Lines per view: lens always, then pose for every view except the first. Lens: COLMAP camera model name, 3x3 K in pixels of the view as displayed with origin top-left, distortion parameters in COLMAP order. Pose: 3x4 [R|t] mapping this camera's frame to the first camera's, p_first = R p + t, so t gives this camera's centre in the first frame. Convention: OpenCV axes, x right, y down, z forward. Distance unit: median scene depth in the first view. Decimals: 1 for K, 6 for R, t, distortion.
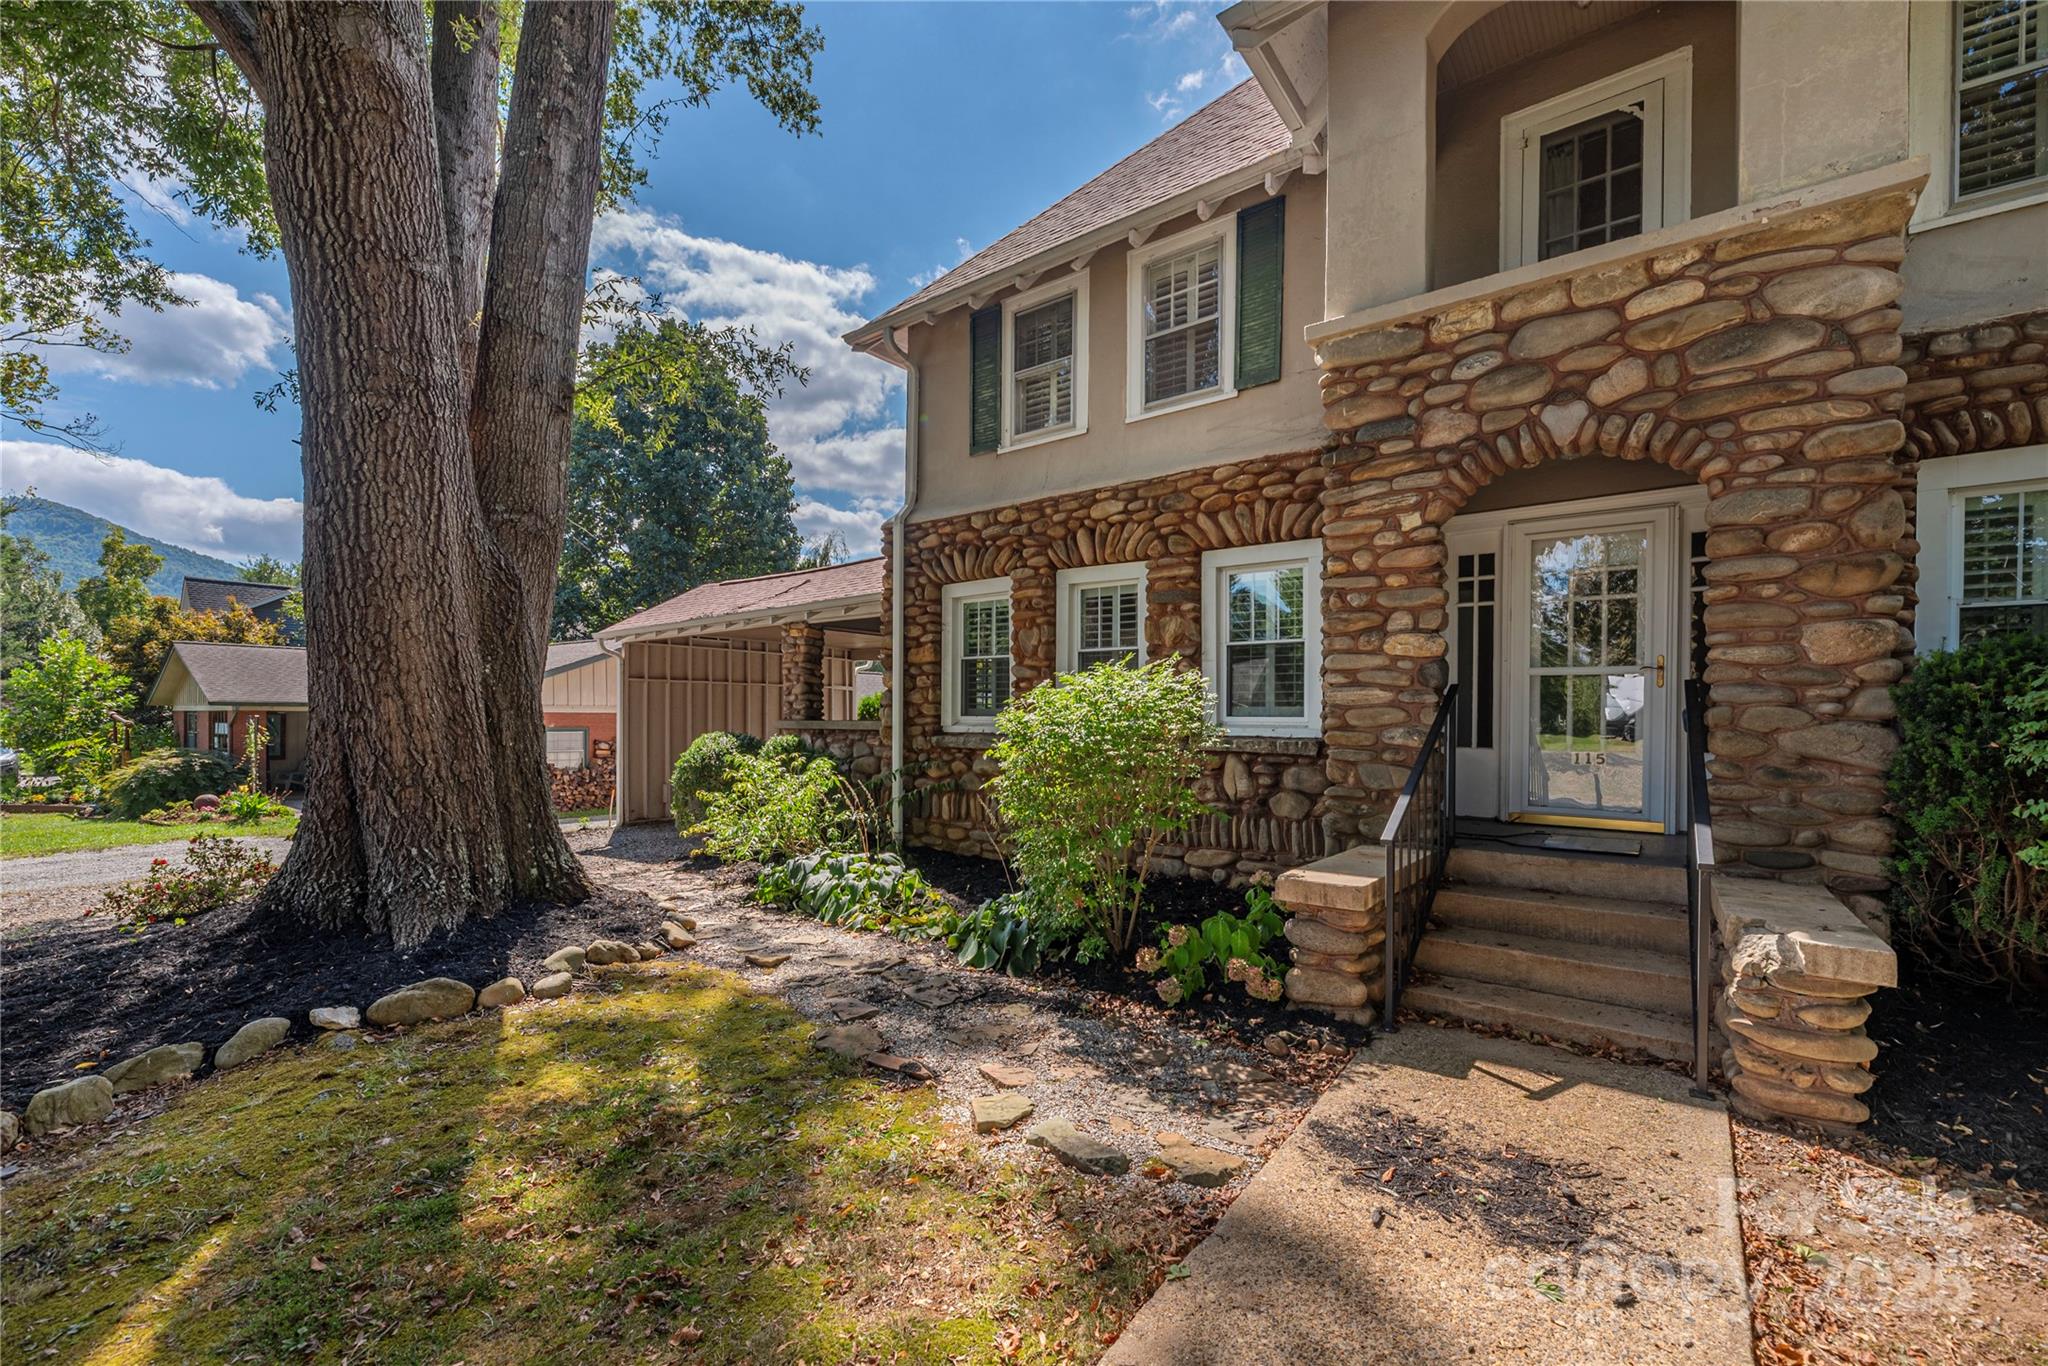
lens RADIAL K [[810.6, 0, 1024.0], [0, 810.6, 683.0], [0, 0, 1]] dist [-0.002097, -0.000158]
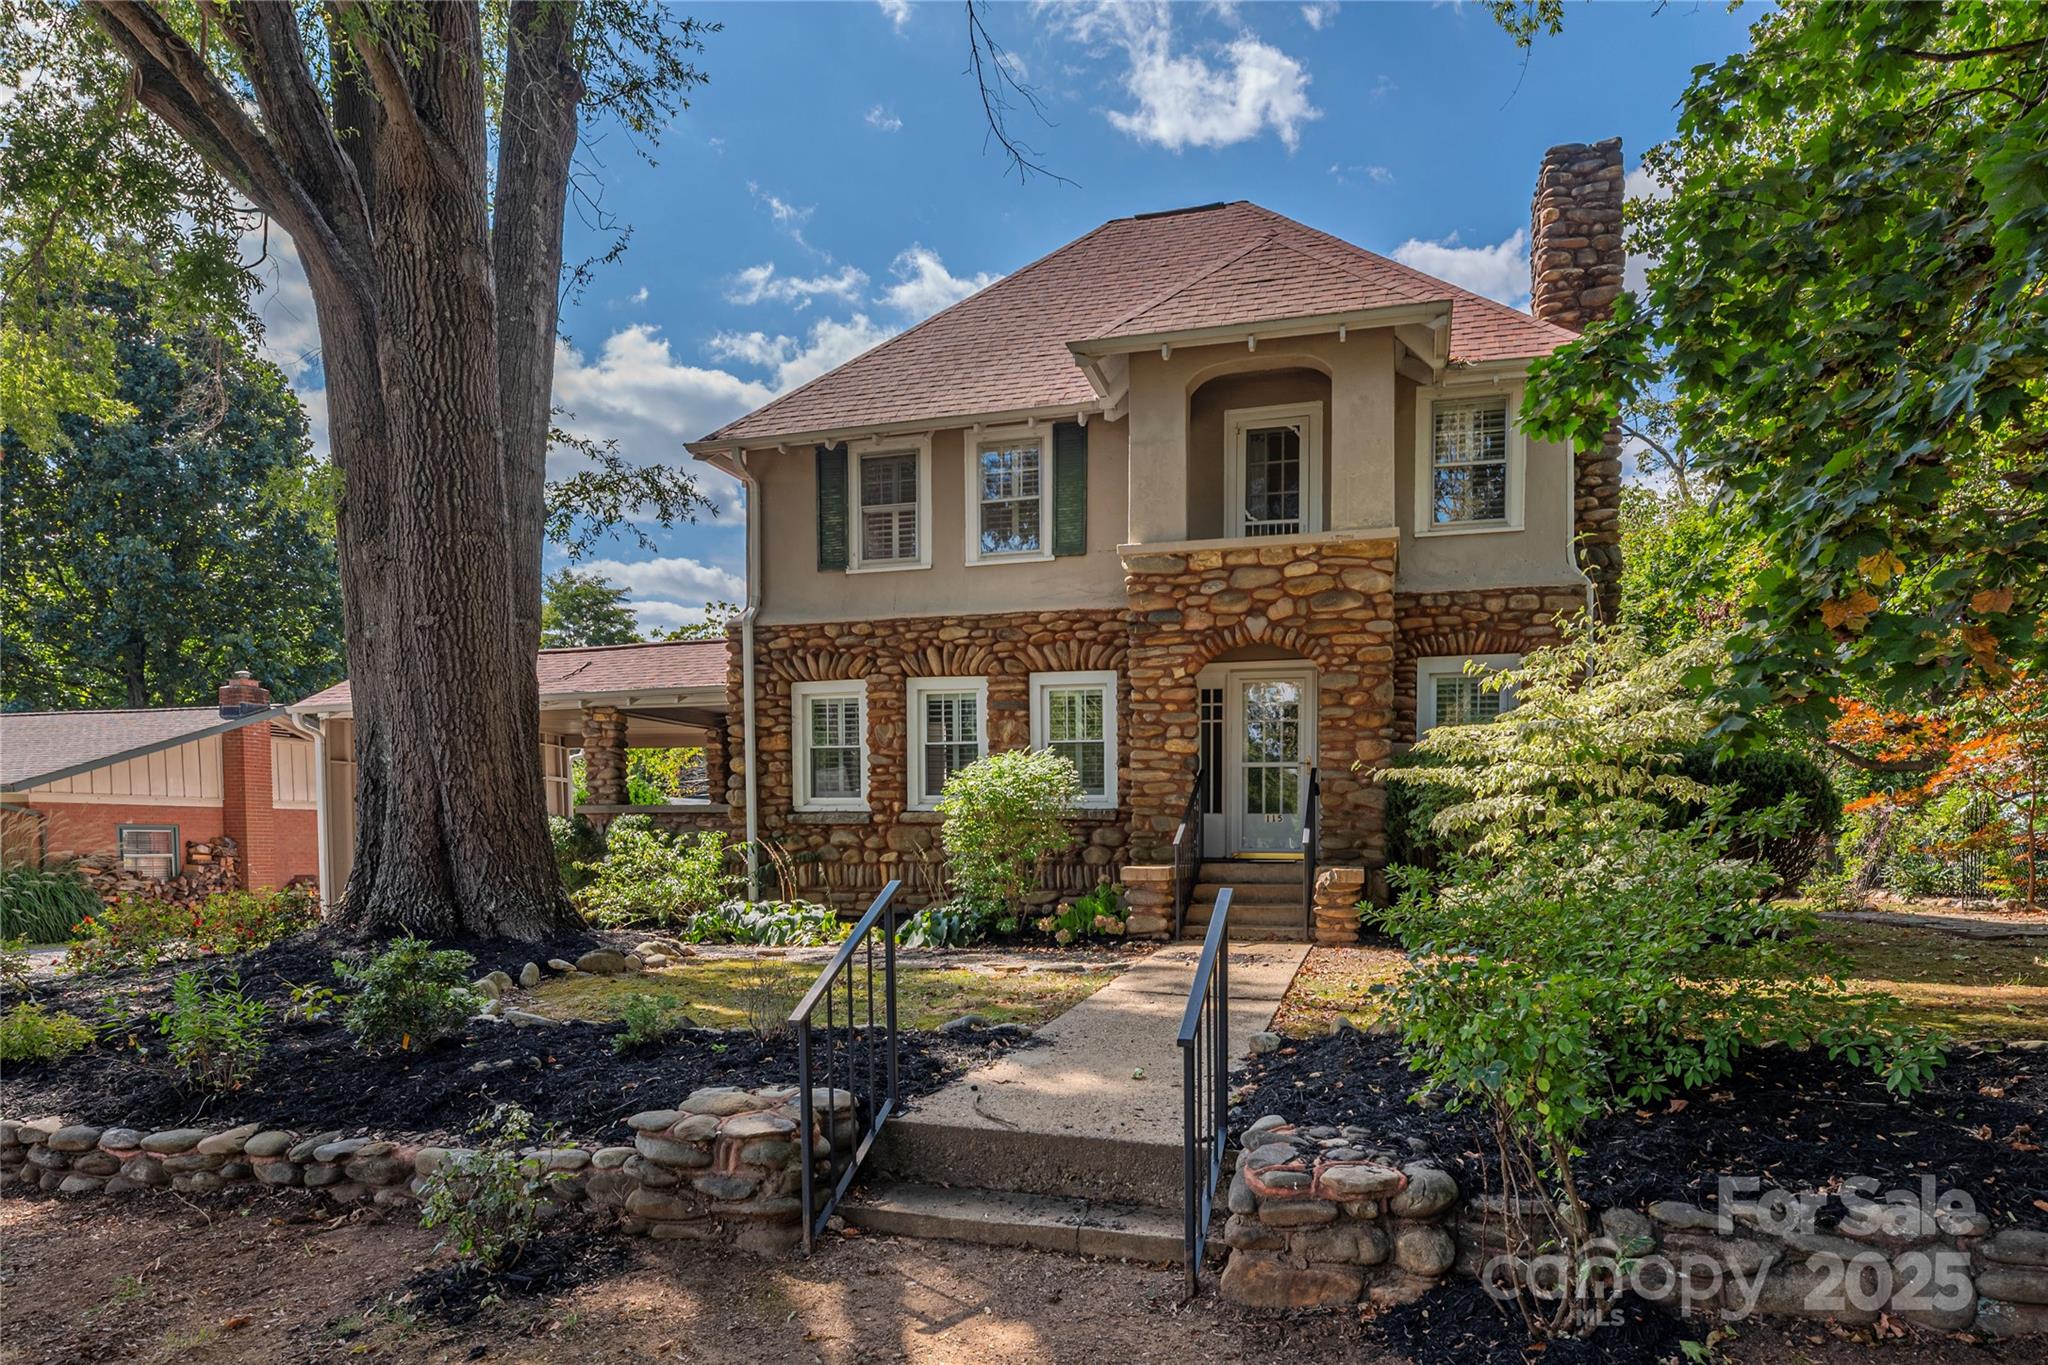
lens RADIAL K [[959.8, 0, 1017.6], [0, 959.8, 690.9], [0, 0, 1]] dist [-0.000233, -0.000285]
pose [[0.948813, 0.047520, 0.312244, -0.344943], [-0.016457, 0.994712, -0.101375, 0.034826], [-0.315410, 0.091047, 0.944578, -0.579381]]
